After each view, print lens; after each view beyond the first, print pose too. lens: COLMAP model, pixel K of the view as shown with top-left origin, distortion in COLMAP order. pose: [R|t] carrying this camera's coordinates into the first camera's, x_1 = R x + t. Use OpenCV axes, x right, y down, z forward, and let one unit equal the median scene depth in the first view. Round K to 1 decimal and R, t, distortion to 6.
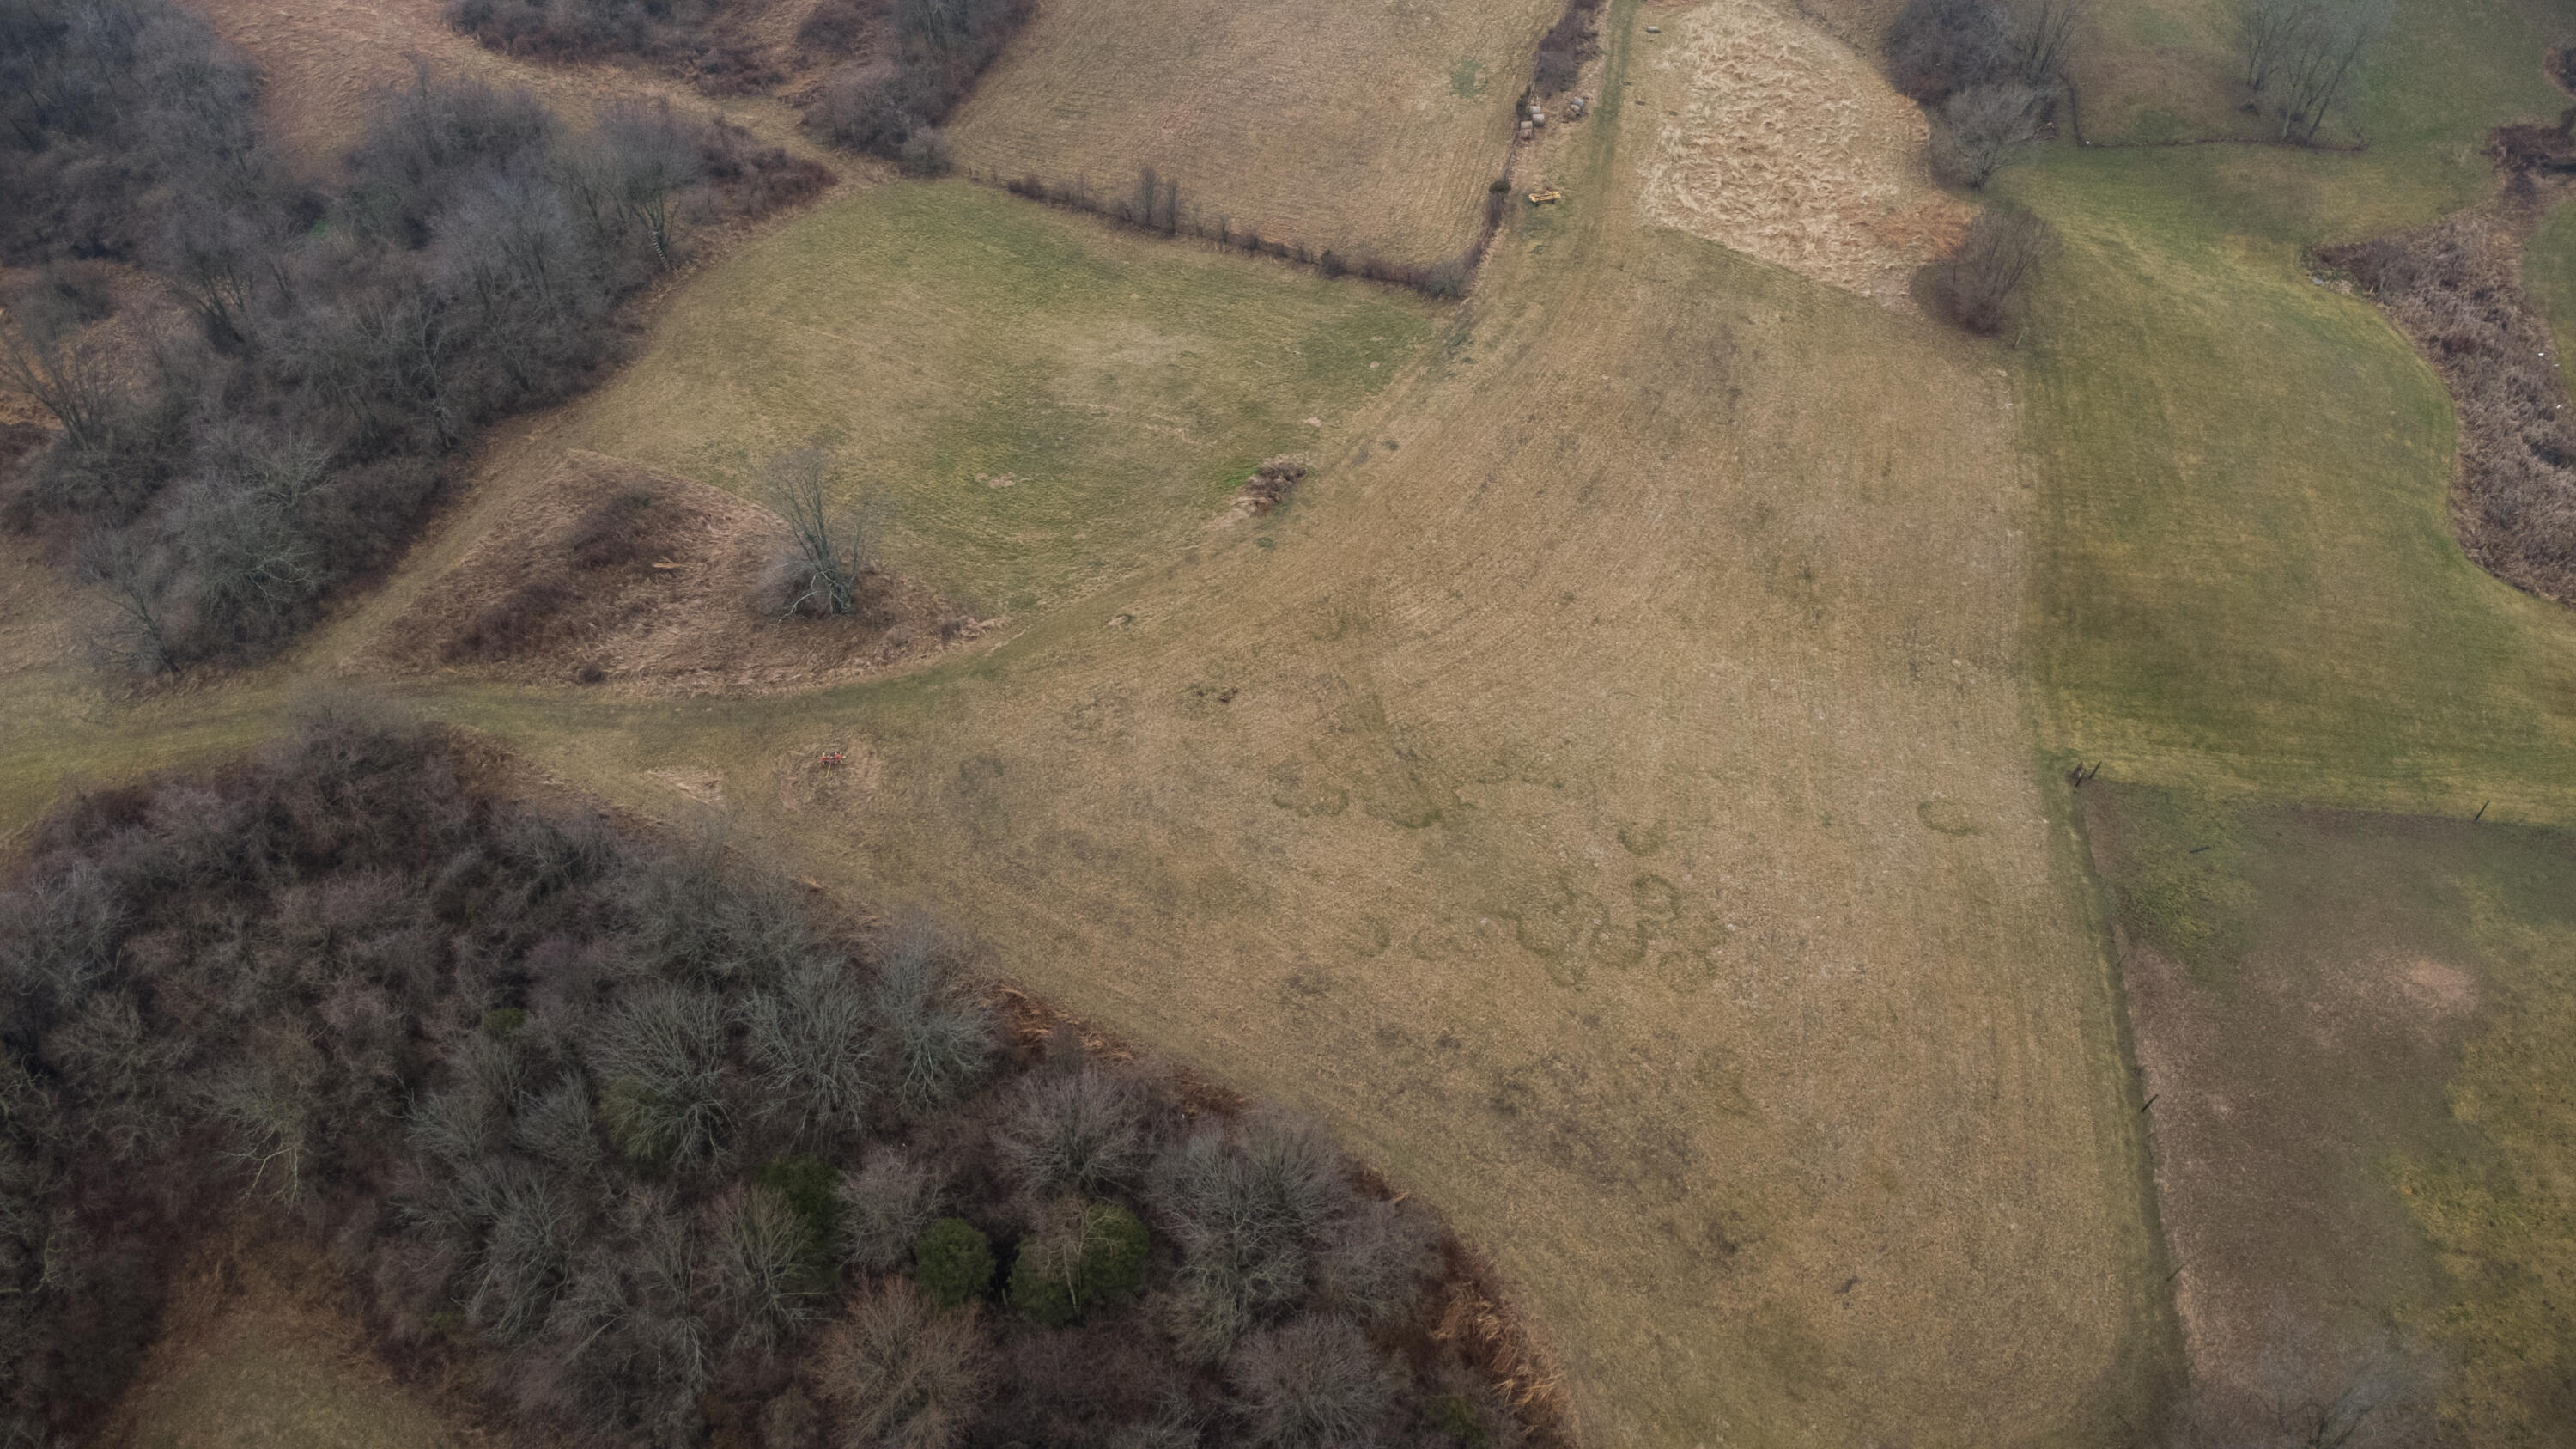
lens RADIAL K [[1812.7, 0, 1291.9], [0, 1812.7, 720.1], [0, 0, 1]] dist [0.028069, -0.041875]
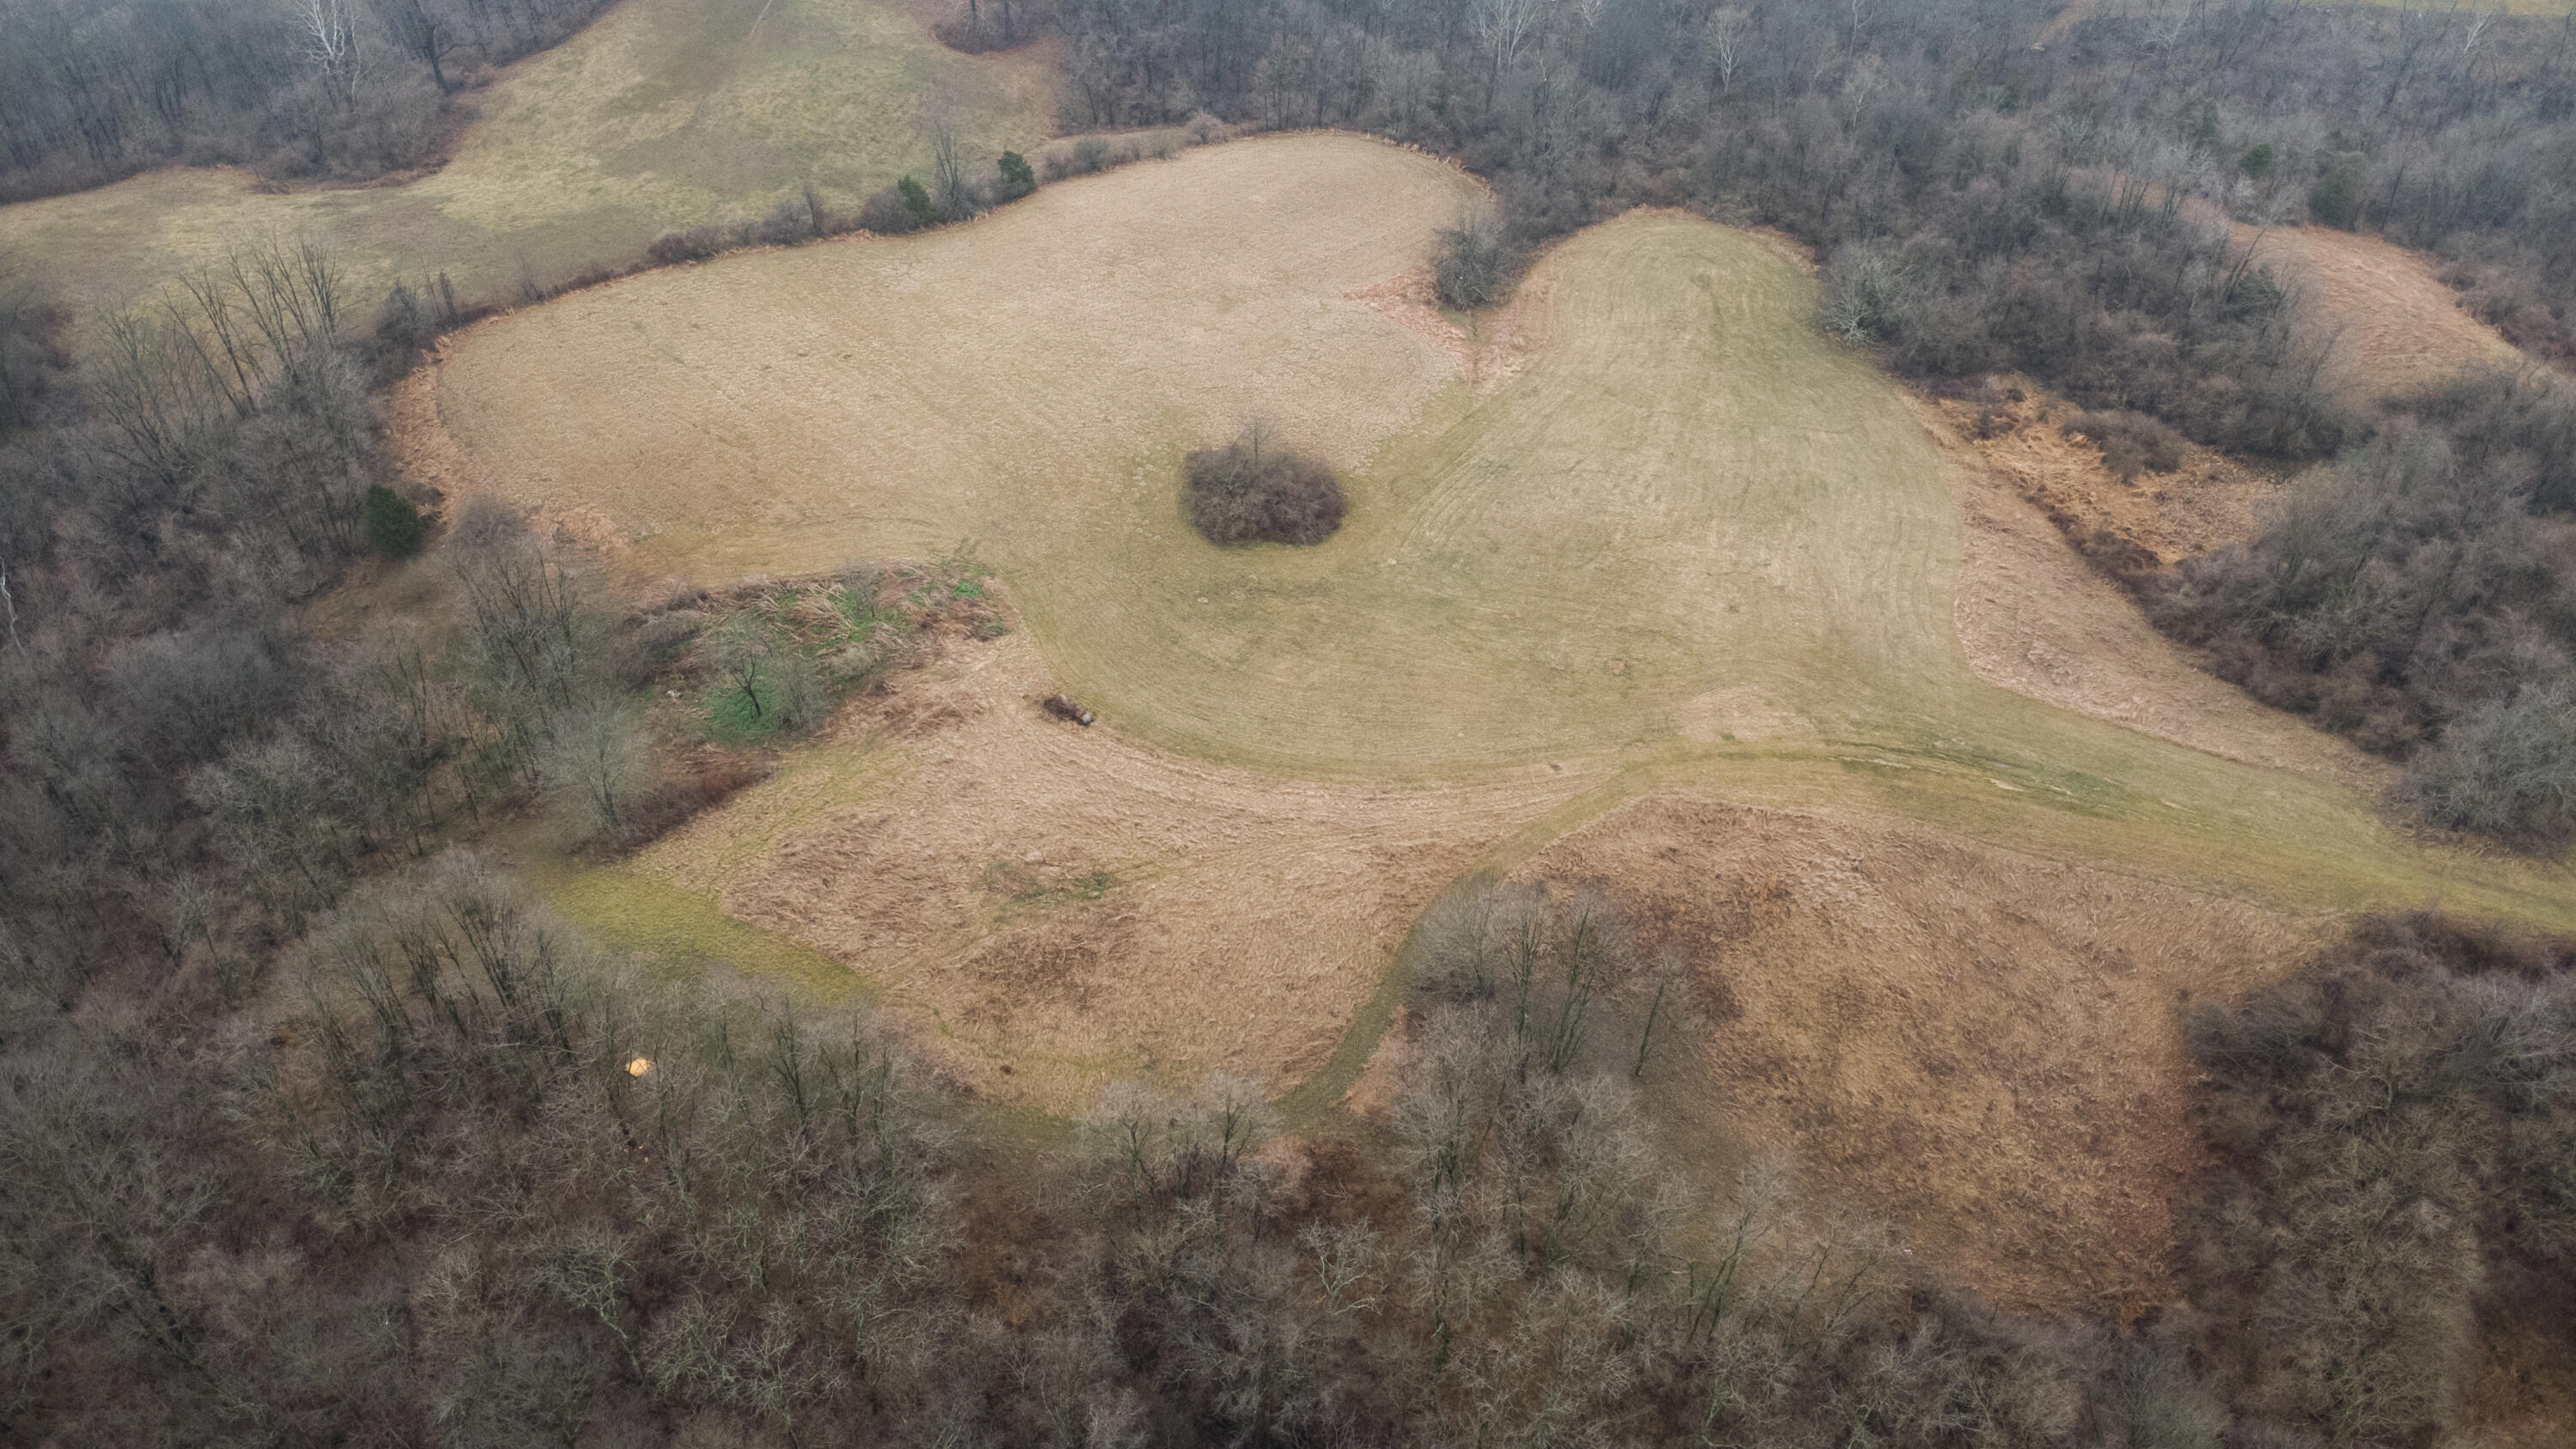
lens RADIAL K [[1812.7, 0, 1291.9], [0, 1812.7, 720.1], [0, 0, 1]] dist [0.028069, -0.041875]
pose [[0.805157, 0.389519, -0.447211, -0.607366], [-0.435918, 0.899986, -0.000940, 0.193454], [0.402117, 0.195704, 0.894428, -0.270498]]
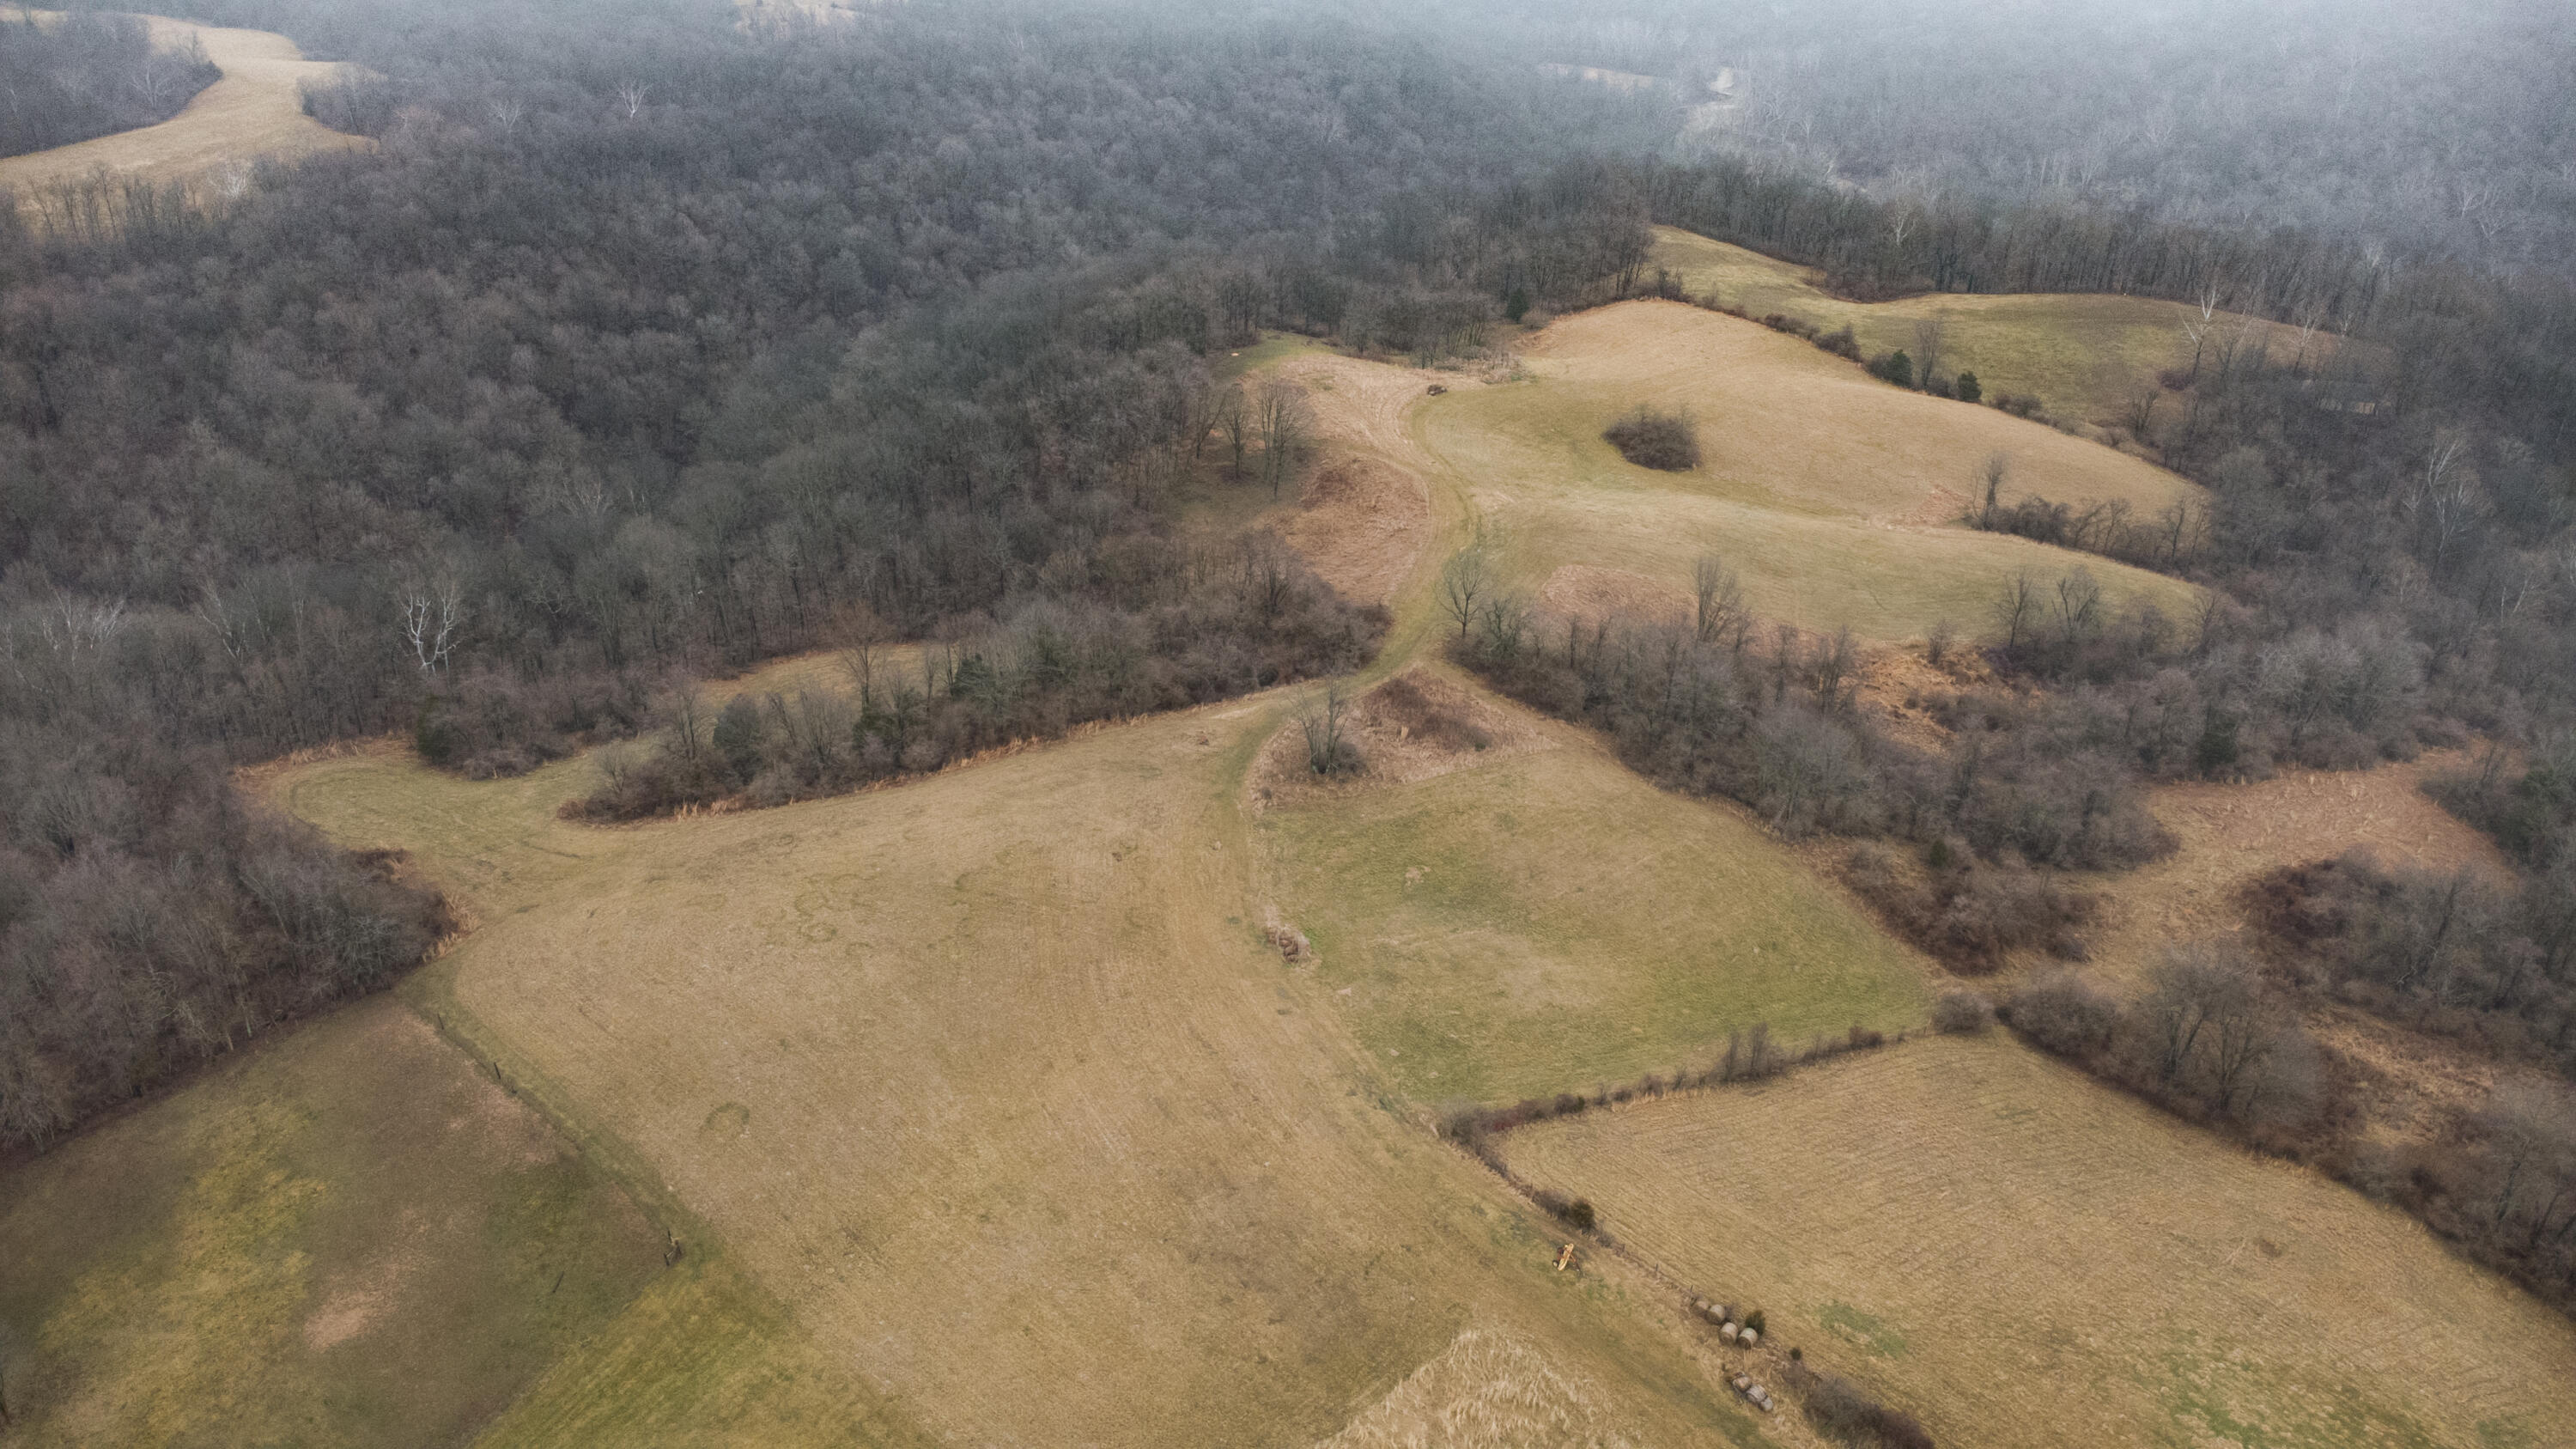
lens RADIAL K [[1812.7, 0, 1291.9], [0, 1812.7, 720.1], [0, 0, 1]] dist [0.028069, -0.041875]
pose [[-0.522553, 0.373400, -0.766492, 0.851047], [-0.650969, 0.405845, 0.641505, -0.949601], [0.550615, 0.834184, 0.030997, 0.774167]]
